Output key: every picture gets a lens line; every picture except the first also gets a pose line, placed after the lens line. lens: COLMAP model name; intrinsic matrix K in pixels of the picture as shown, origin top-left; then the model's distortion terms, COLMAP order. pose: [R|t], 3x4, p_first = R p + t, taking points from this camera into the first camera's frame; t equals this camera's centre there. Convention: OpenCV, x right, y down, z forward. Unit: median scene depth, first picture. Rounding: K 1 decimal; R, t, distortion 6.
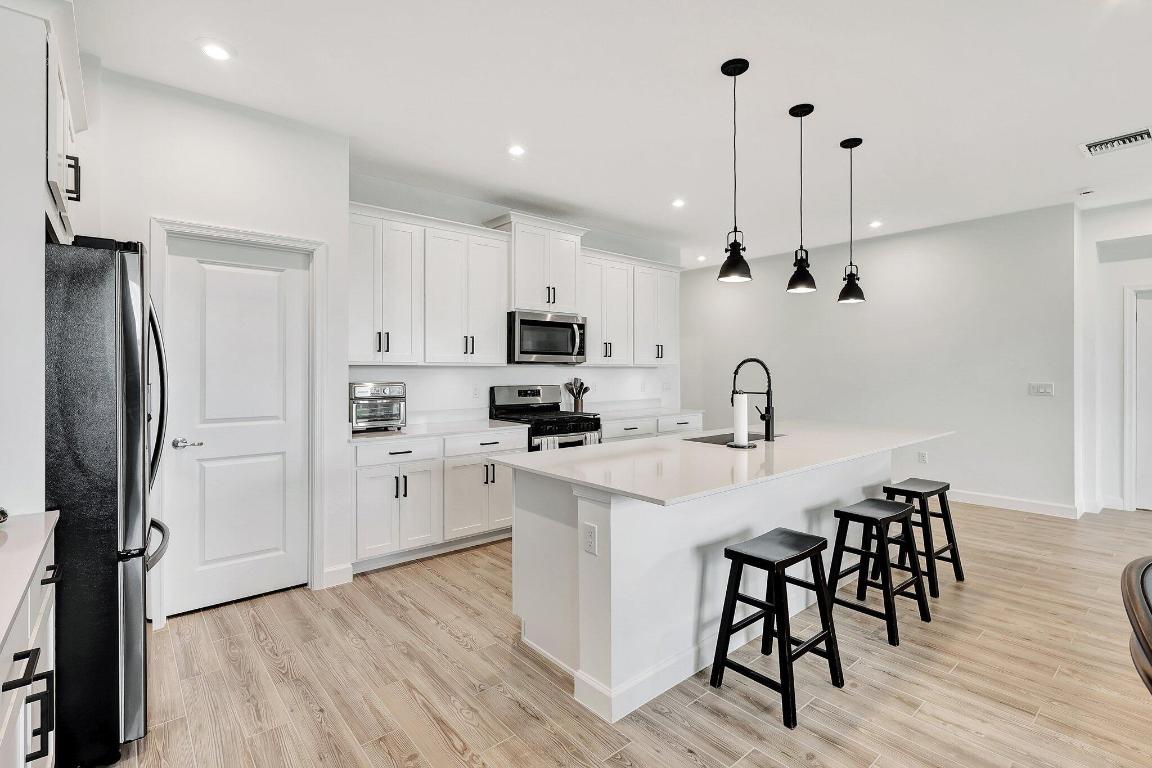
lens RADIAL K [[538.3, 0, 576.1], [0, 538.3, 370.1], [0, 0, 1]] dist [0.008712, -0.000189]
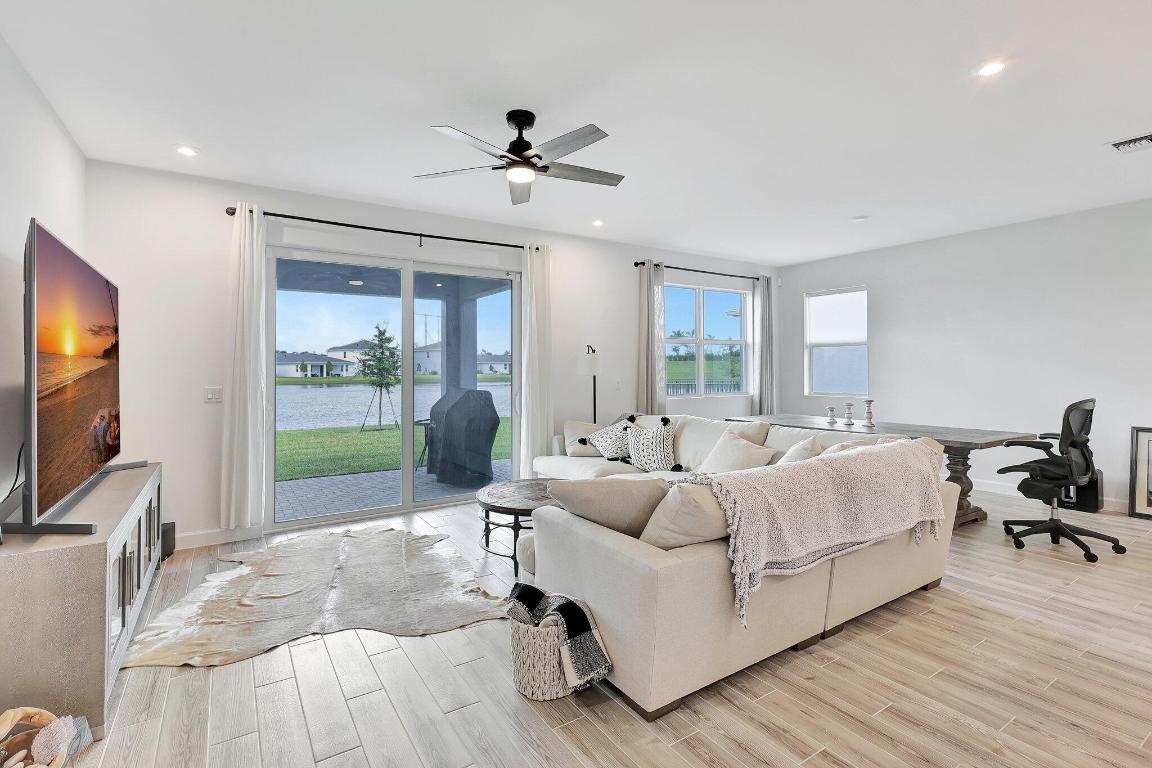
lens RADIAL K [[539.8, 0, 576.5], [0, 539.8, 359.7], [0, 0, 1]] dist [0.001582, 0.000435]
pose [[-0.991611, 0.007528, 0.129037, 0.991133], [0.005625, 0.999870, -0.015104, -0.002749], [-0.129134, -0.014251, -0.991525, 1.287941]]
